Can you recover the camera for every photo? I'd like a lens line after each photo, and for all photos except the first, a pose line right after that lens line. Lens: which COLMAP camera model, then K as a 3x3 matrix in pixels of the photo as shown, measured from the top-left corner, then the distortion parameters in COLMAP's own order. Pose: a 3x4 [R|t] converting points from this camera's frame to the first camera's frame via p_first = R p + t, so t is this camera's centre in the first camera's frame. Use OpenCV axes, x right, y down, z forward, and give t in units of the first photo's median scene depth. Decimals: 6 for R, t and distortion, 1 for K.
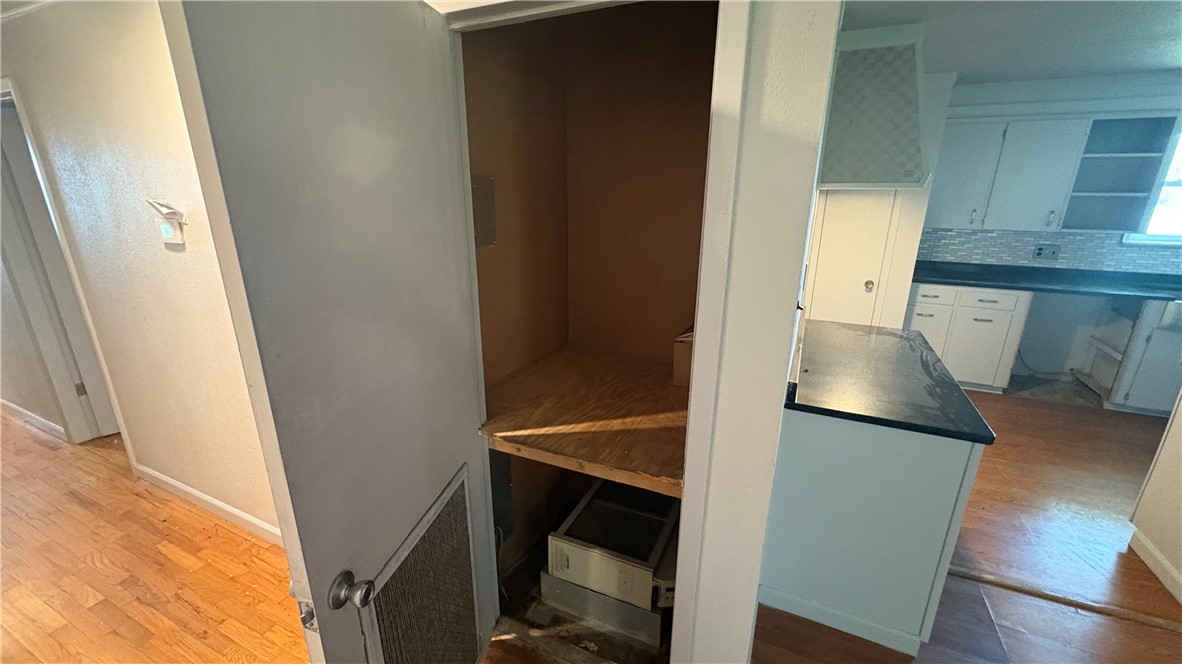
lens RADIAL K [[470.4, 0, 590.2], [0, 470.4, 336.3], [0, 0, 1]] dist [0.000831, 0.000071]
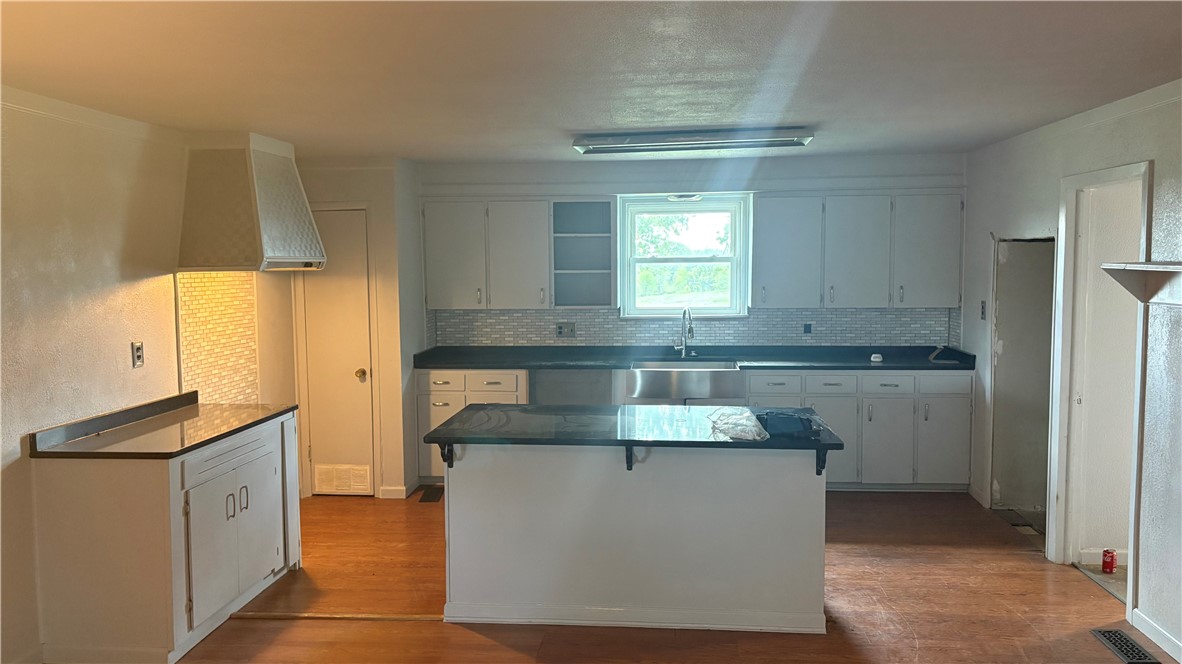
lens RADIAL K [[880.5, 0, 591.4], [0, 880.5, 331.5], [0, 0, 1]] dist [0.029959, -0.016588]
pose [[0.941608, -0.039774, 0.334353, 0.440569], [0.114937, 0.971322, -0.208140, 0.205921], [-0.316486, 0.234416, 0.919177, -0.669361]]
